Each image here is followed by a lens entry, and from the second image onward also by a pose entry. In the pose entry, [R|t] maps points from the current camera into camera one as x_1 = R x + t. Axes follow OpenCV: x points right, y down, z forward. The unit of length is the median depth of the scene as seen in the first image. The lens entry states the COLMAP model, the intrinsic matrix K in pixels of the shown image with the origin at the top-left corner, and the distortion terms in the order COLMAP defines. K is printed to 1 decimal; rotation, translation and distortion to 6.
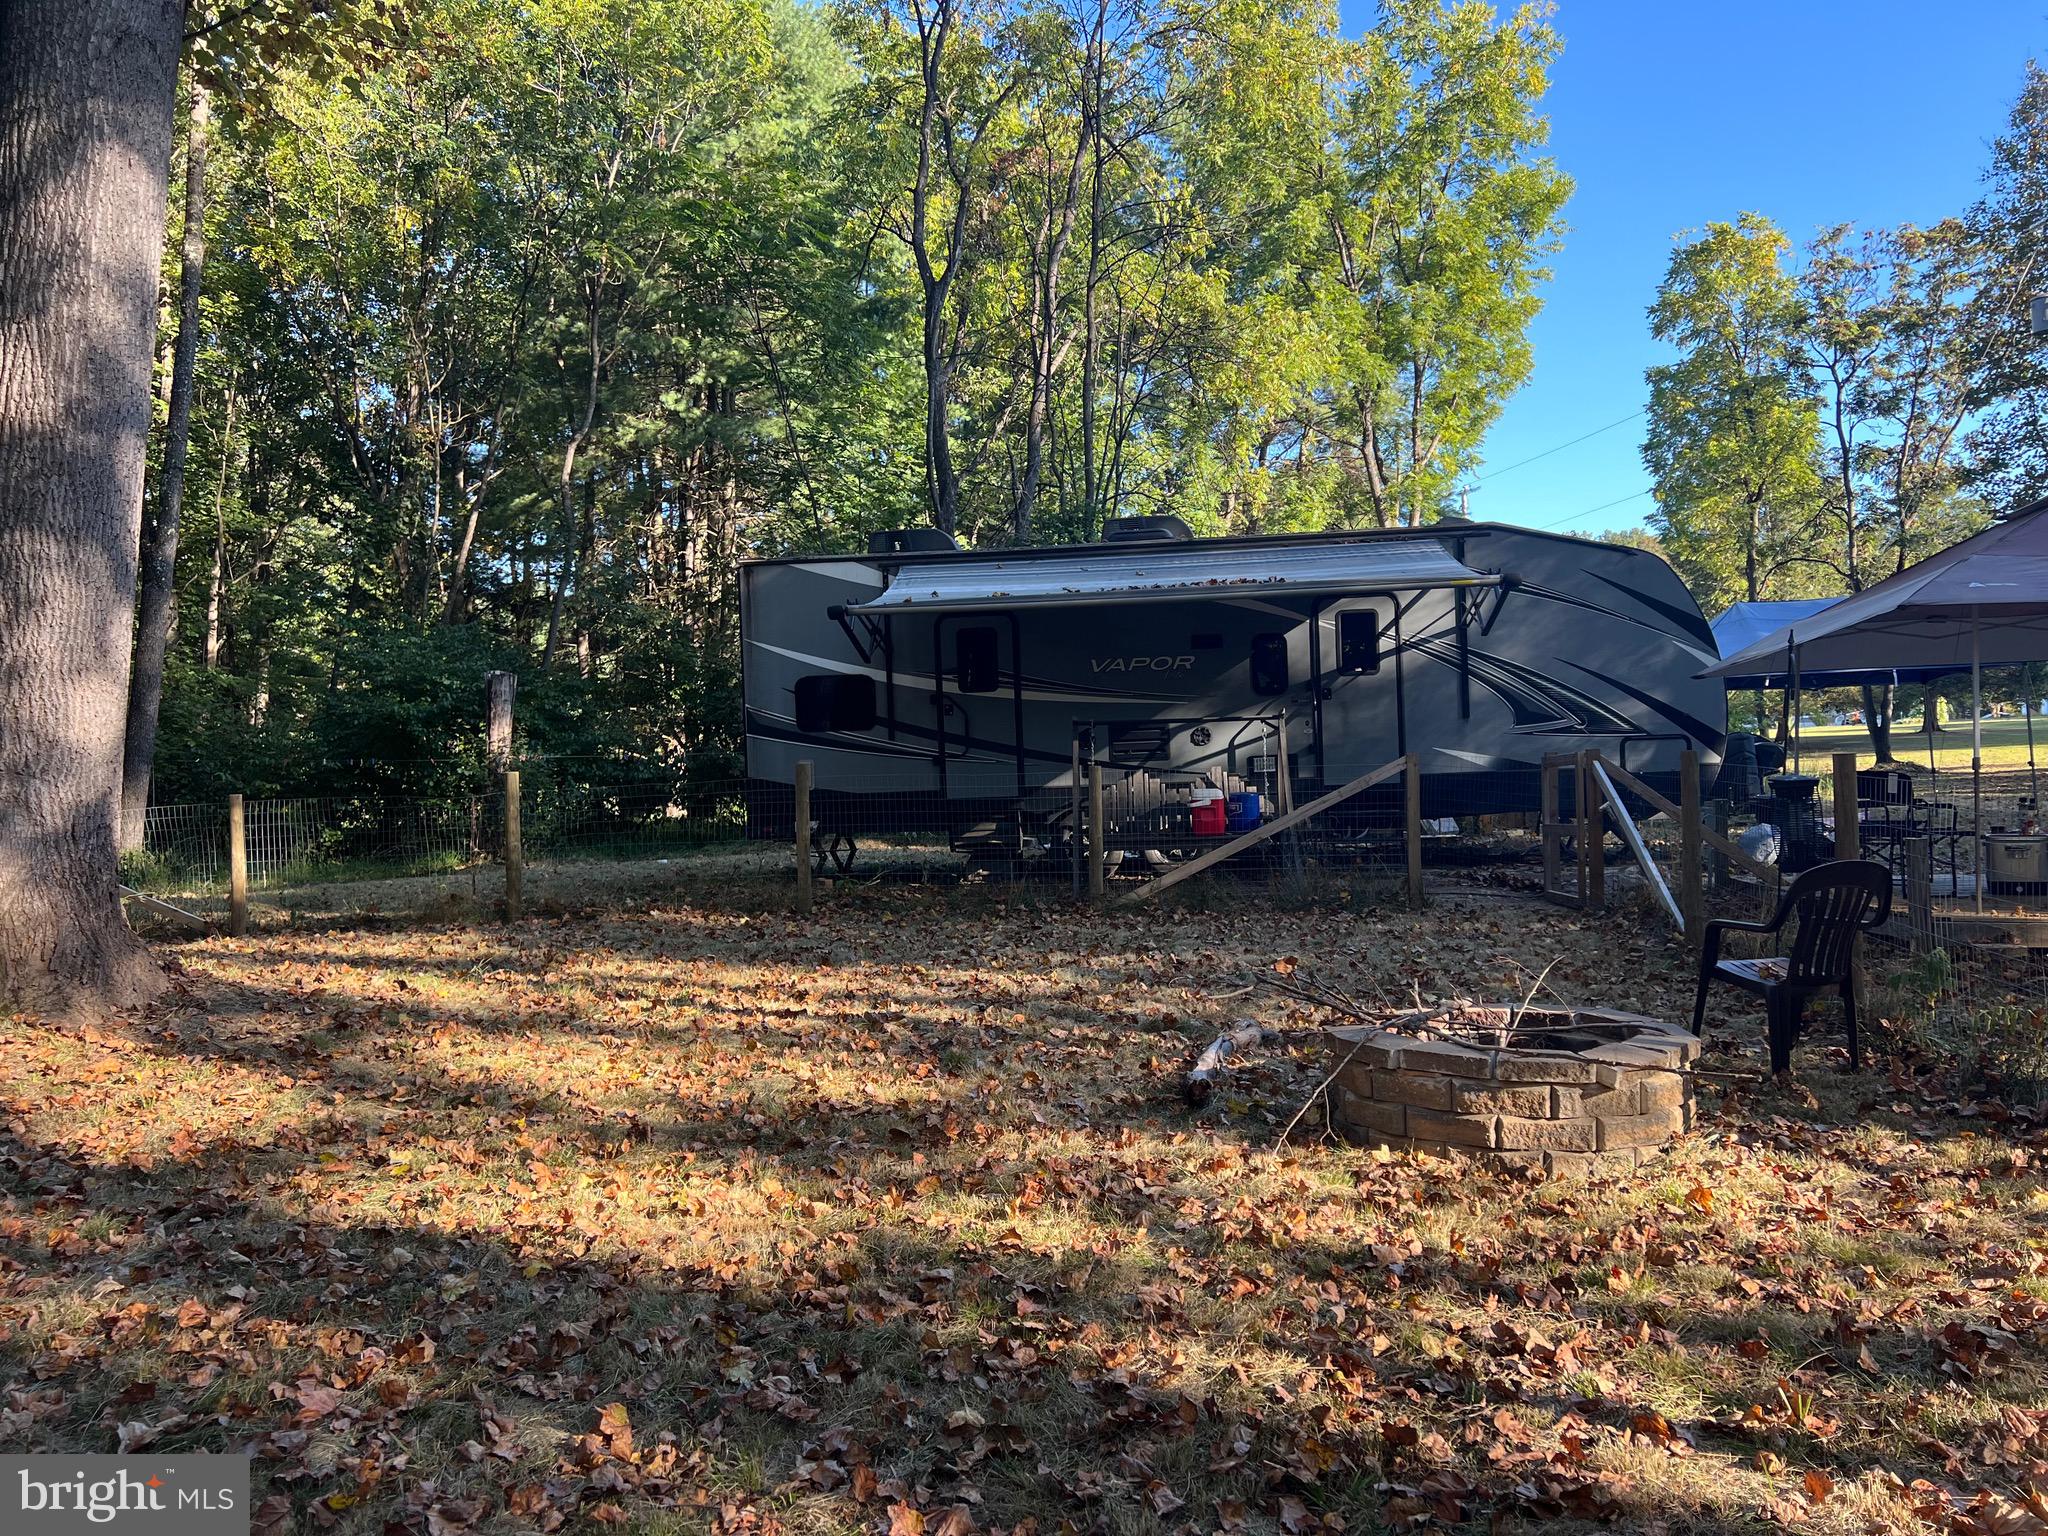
lens RADIAL K [[1520.9, 0, 1024.0], [0, 1520.9, 768.0], [0, 0, 1]] dist [0.028667, -0.039417]
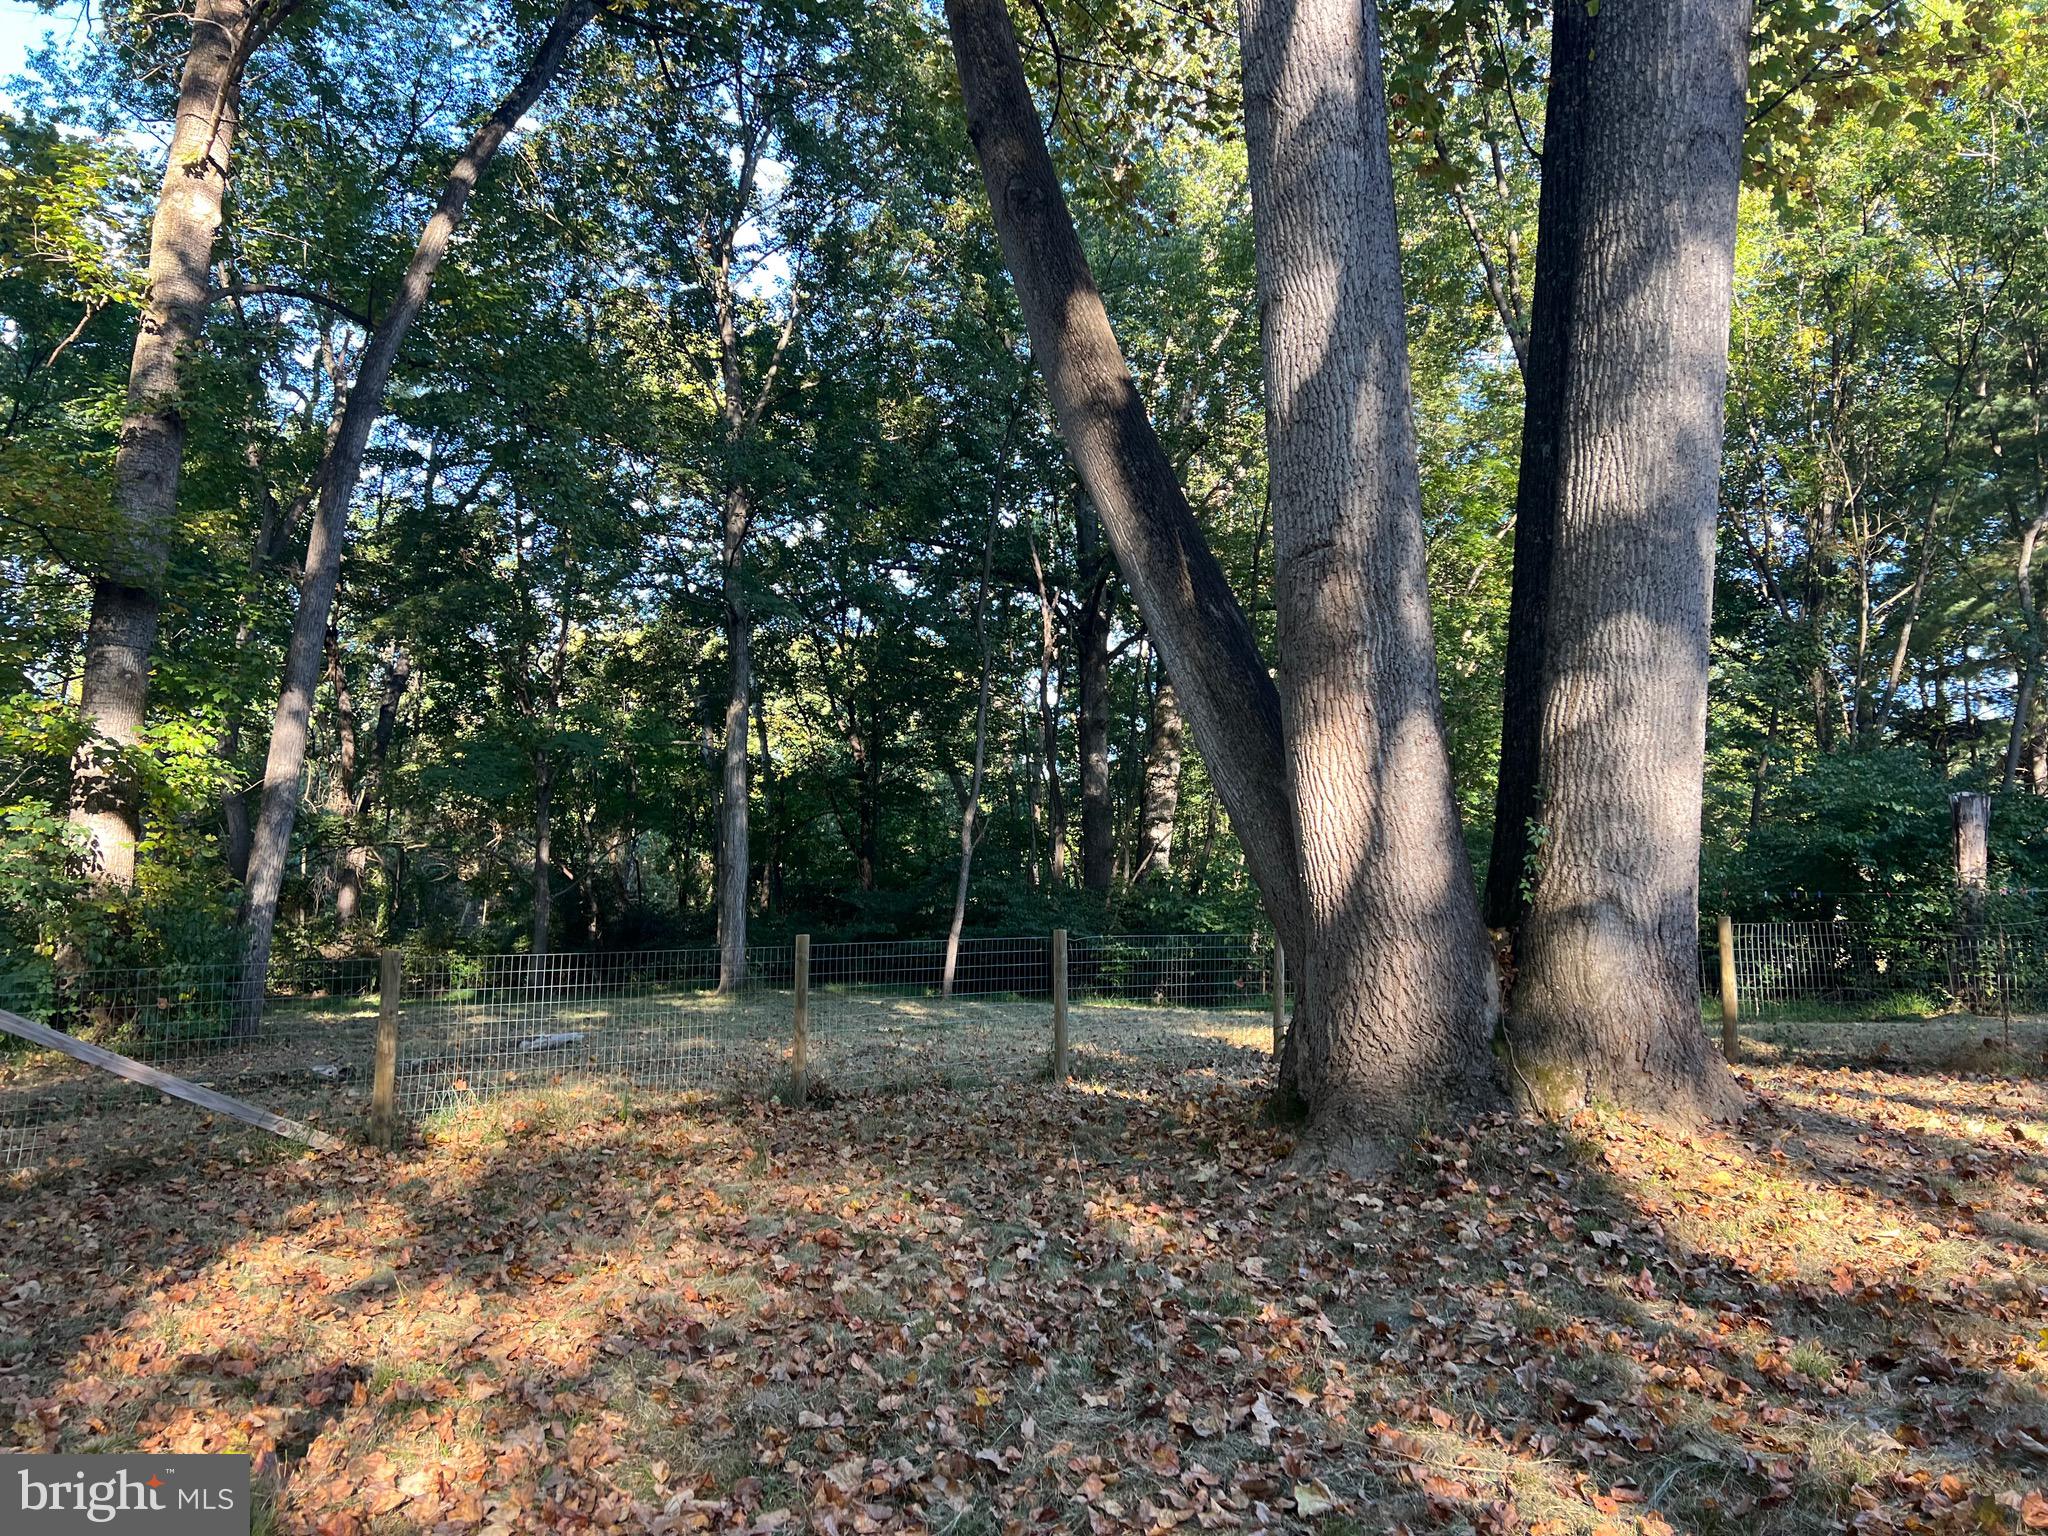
lens RADIAL K [[1506.8, 0, 1028.7], [0, 1506.8, 746.2], [0, 0, 1]] dist [0.078133, -0.084450]
pose [[0.671708, -0.065591, -0.737907, -0.078812], [-0.017112, 0.994433, -0.103970, 0.015900], [0.740618, 0.082464, 0.666846, 0.015228]]
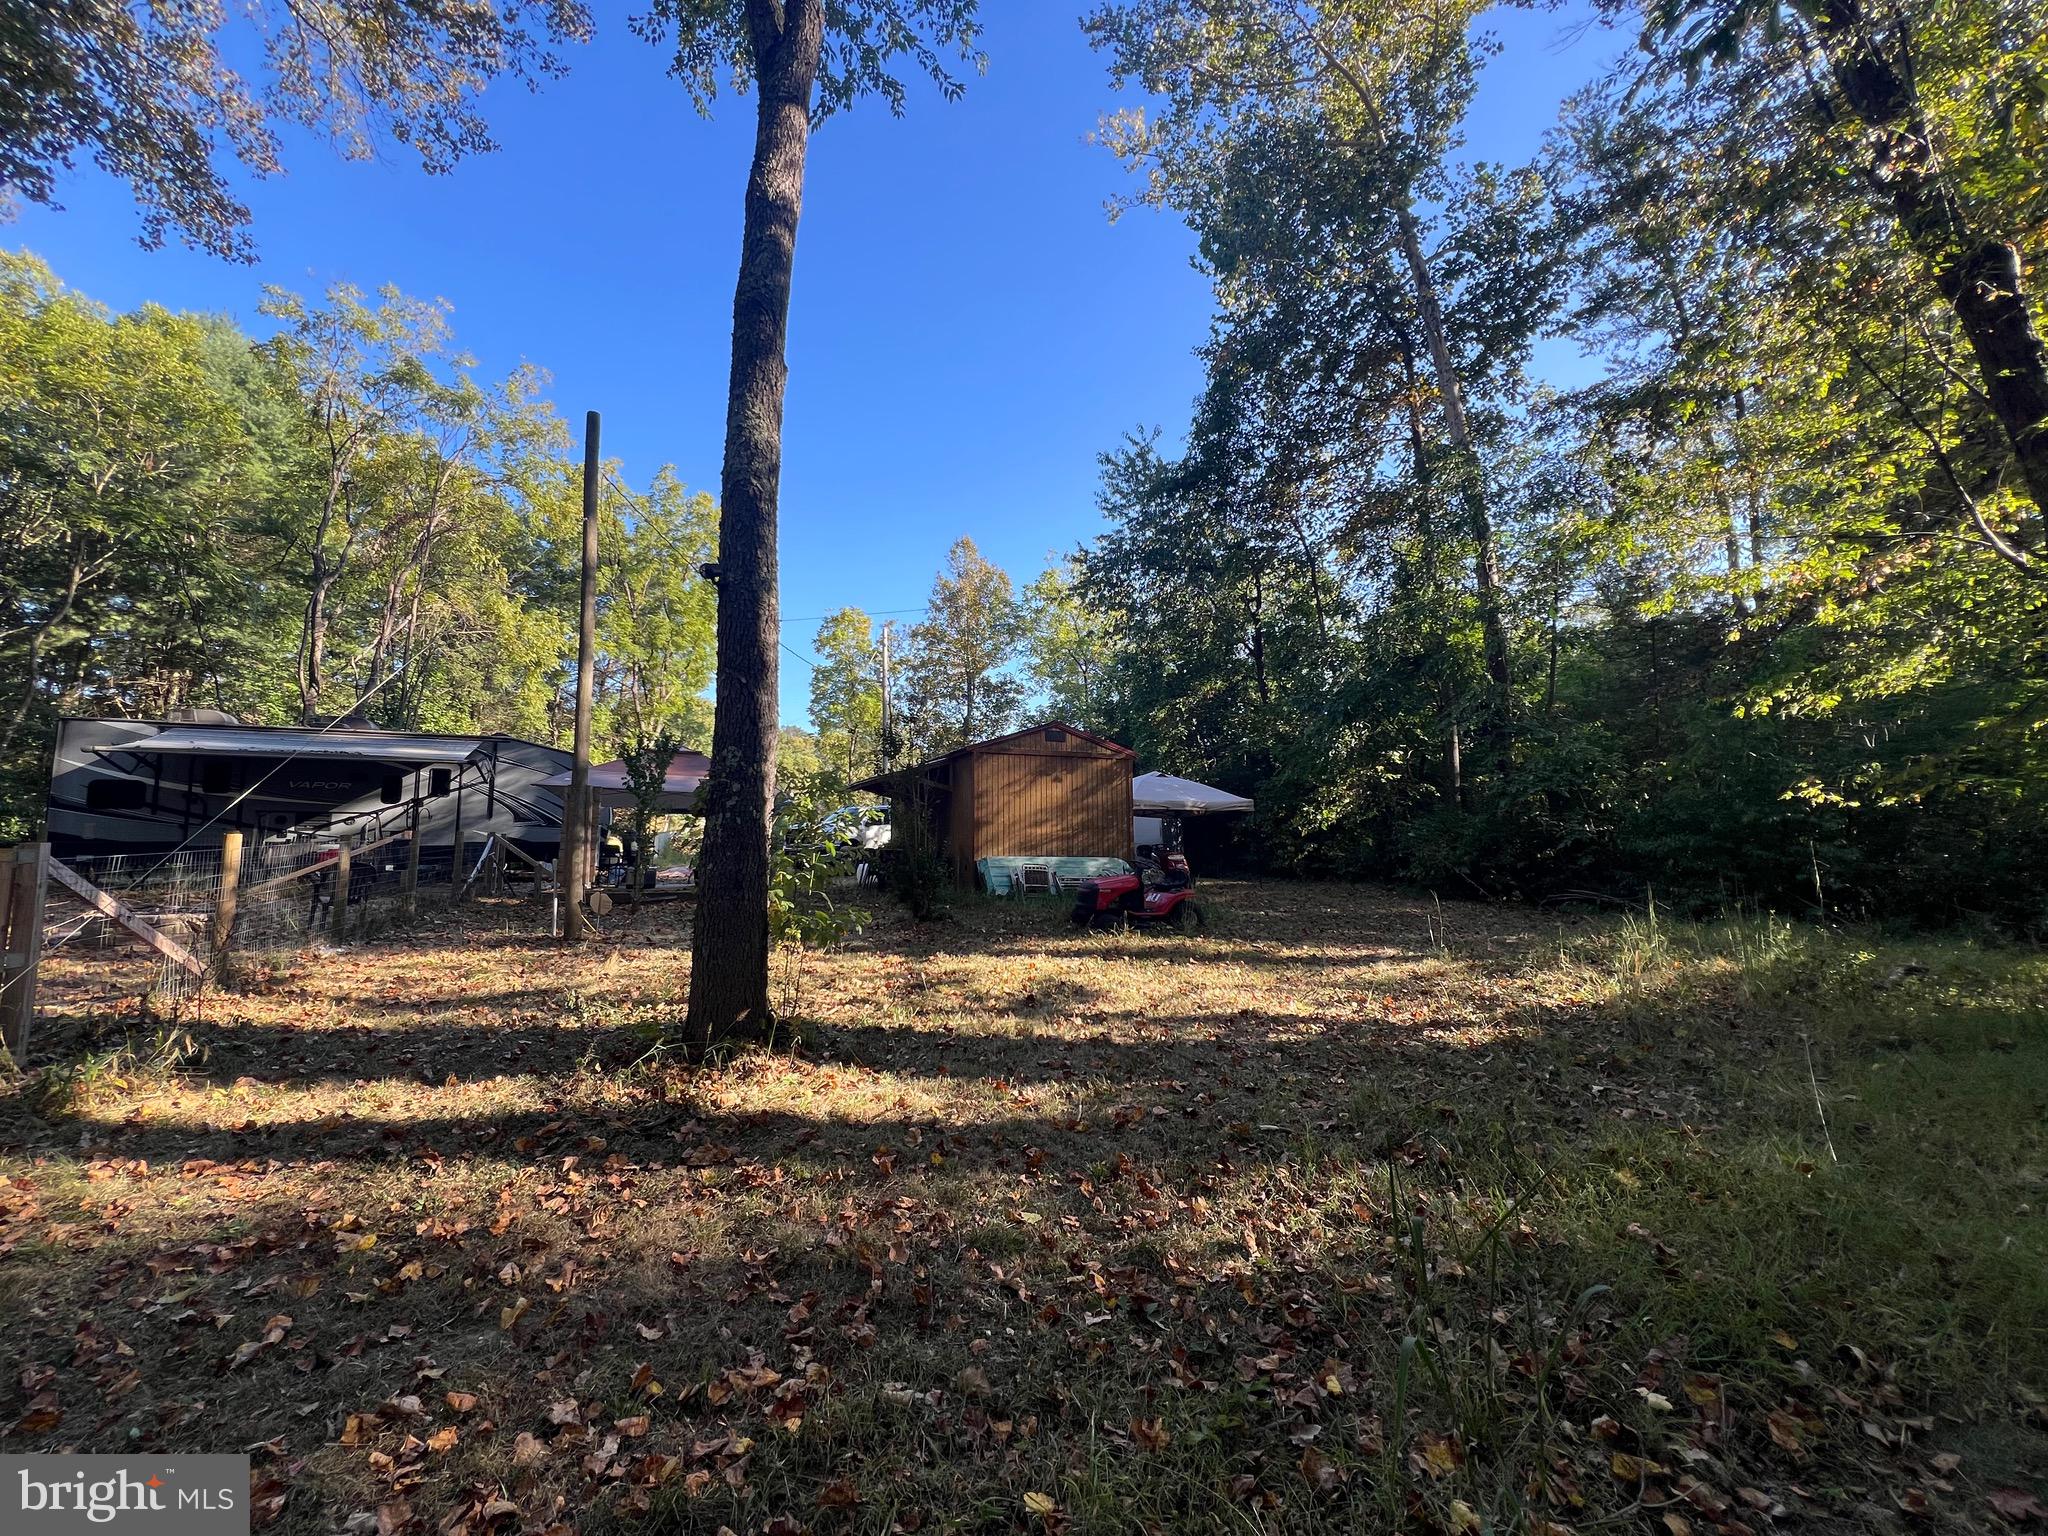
lens RADIAL K [[816.3, 0, 1024.0], [0, 816.3, 768.0], [0, 0, 1]] dist [-0.000175, 0.000048]
pose [[0.868554, 0.084559, 0.488327, 0.321128], [-0.034142, 0.993205, -0.111258, 0.001064], [-0.494417, 0.079961, 0.865539, -0.417029]]
